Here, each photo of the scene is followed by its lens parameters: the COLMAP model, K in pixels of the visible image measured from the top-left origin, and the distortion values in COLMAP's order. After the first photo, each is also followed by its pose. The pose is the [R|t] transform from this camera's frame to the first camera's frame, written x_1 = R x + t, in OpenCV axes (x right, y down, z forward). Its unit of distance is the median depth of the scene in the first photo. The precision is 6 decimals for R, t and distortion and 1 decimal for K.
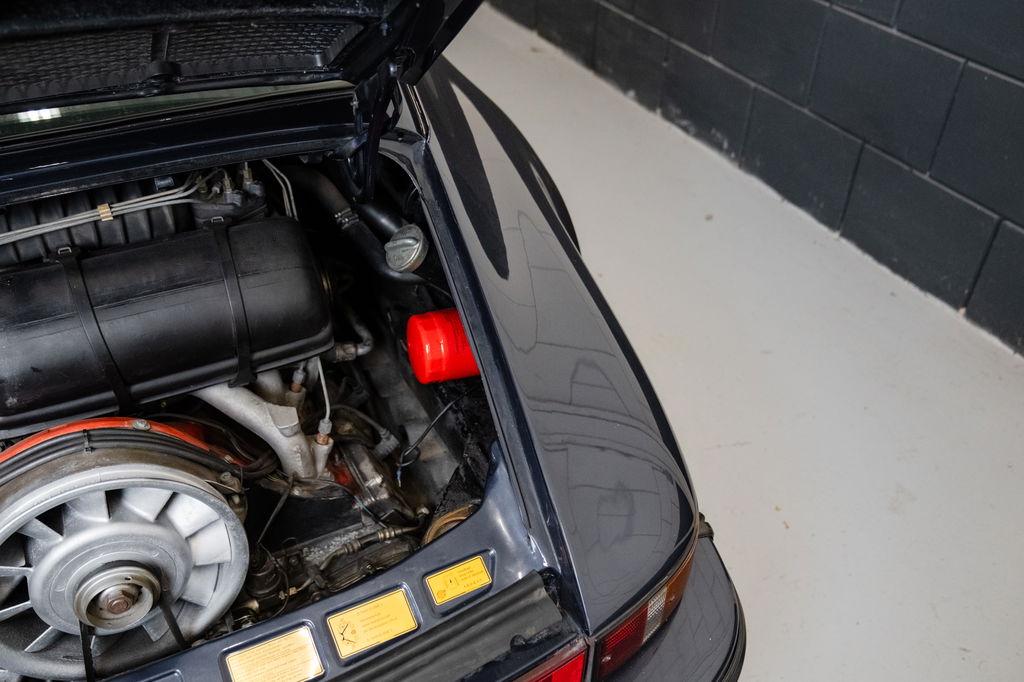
lens RADIAL K [[915.0, 0, 507.6], [0, 915.0, 351.1], [0, 0, 1]] dist [-0.092103, 0.141484]
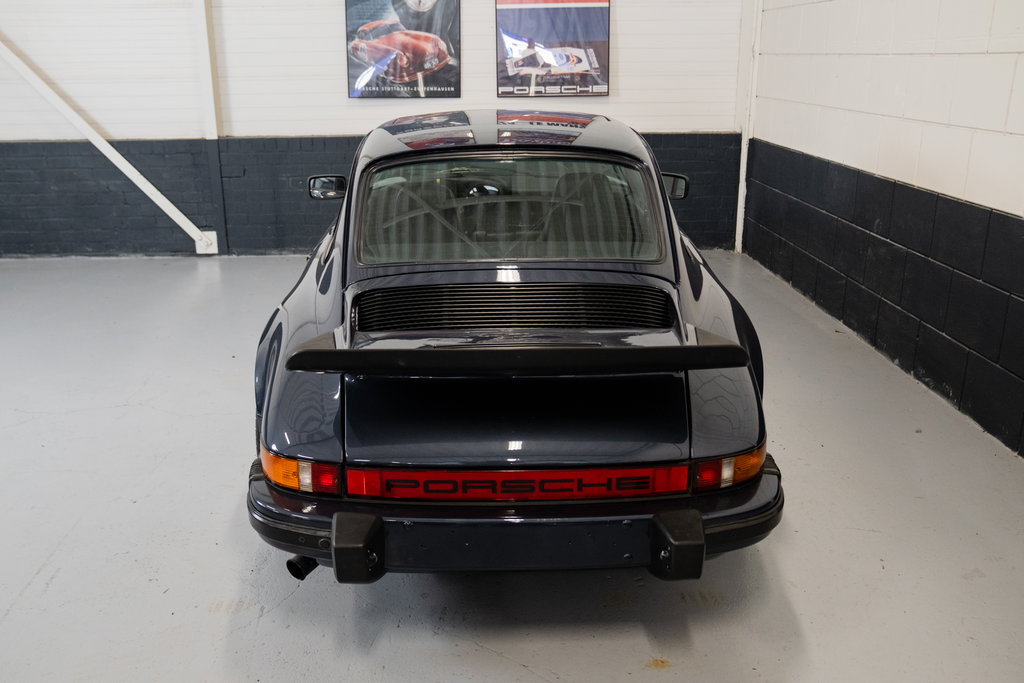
lens RADIAL K [[887.4, 0, 511.3], [0, 887.4, 356.2], [0, 0, 1]] dist [-0.084664, 0.117290]
pose [[0.900163, 0.112018, -0.420901, 0.537970], [-0.248859, 0.925366, -0.285949, 0.740311], [0.357456, 0.362146, 0.860857, -1.116589]]
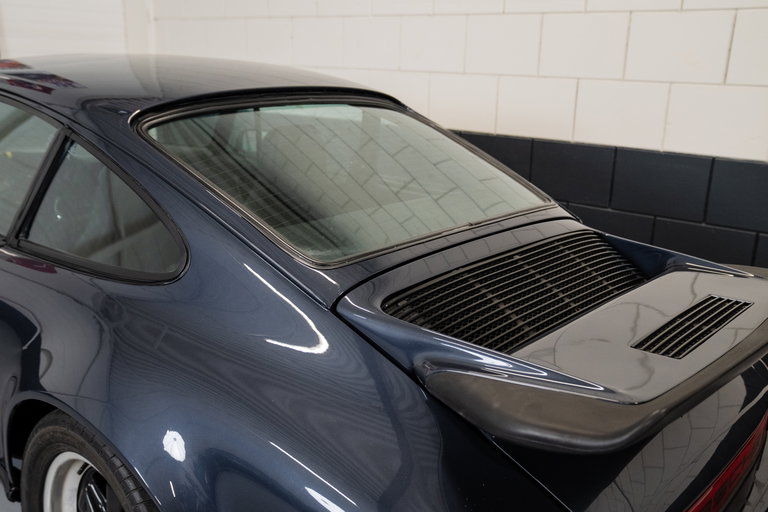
lens RADIAL K [[731.2, 0, 375.1], [0, 731.2, 275.3], [0, 0, 1]] dist [-0.005243, 0.002220]
pose [[0.932758, -0.106288, 0.344478, -1.266342], [0.223427, 0.920343, -0.321013, 0.353925], [-0.282918, 0.376393, 0.882205, -0.391426]]
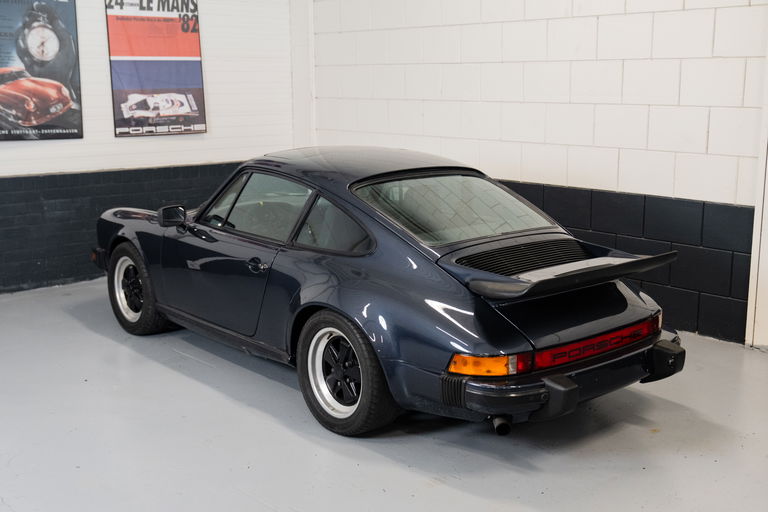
lens RADIAL K [[868.5, 0, 411.6], [0, 868.5, 273.4], [0, 0, 1]] dist [0.011645, 0.024788]
pose [[0.969728, -0.075573, 0.232198, -1.870848], [0.170197, 0.891050, -0.420787, 1.564611], [-0.175100, 0.447569, 0.876939, -2.447682]]
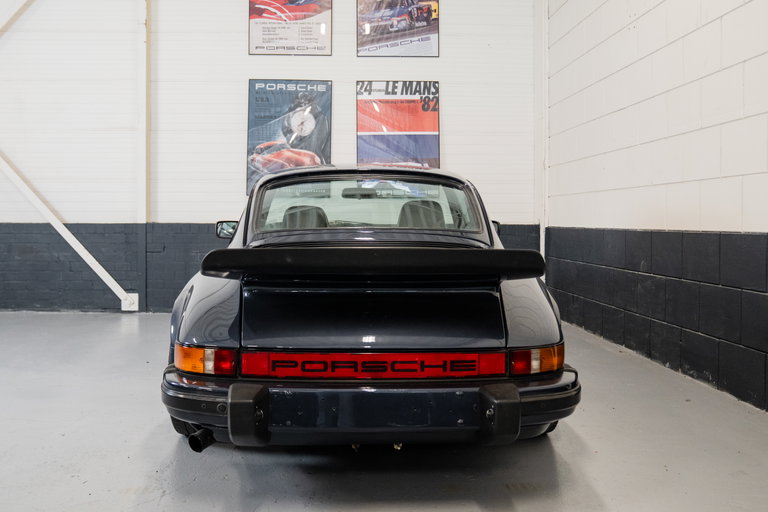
lens RADIAL K [[708.0, 0, 382.8], [0, 708.0, 244.1], [0, 0, 1]] dist [-0.108791, 0.143707]
pose [[0.910201, -0.008391, -0.414081, 0.621927], [-0.241609, 0.801287, -0.547325, 1.280292], [0.336391, 0.598221, 0.727305, -0.983169]]
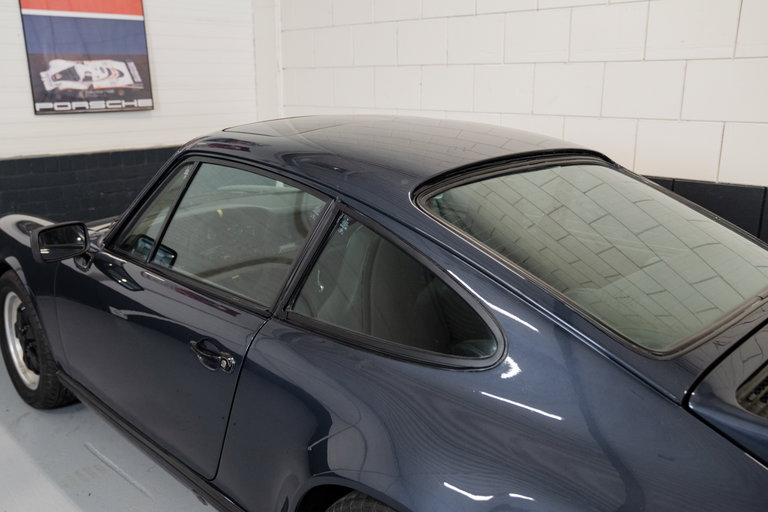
lens RADIAL K [[665.6, 0, 383.5], [0, 665.6, 267.0], [0, 0, 1]] dist [-0.084664, 0.117290]
pose [[0.951879, -0.106444, 0.287394, -1.657470], [0.209814, 0.909870, -0.357931, 0.064933], [-0.223392, 0.401006, 0.888420, -0.174868]]
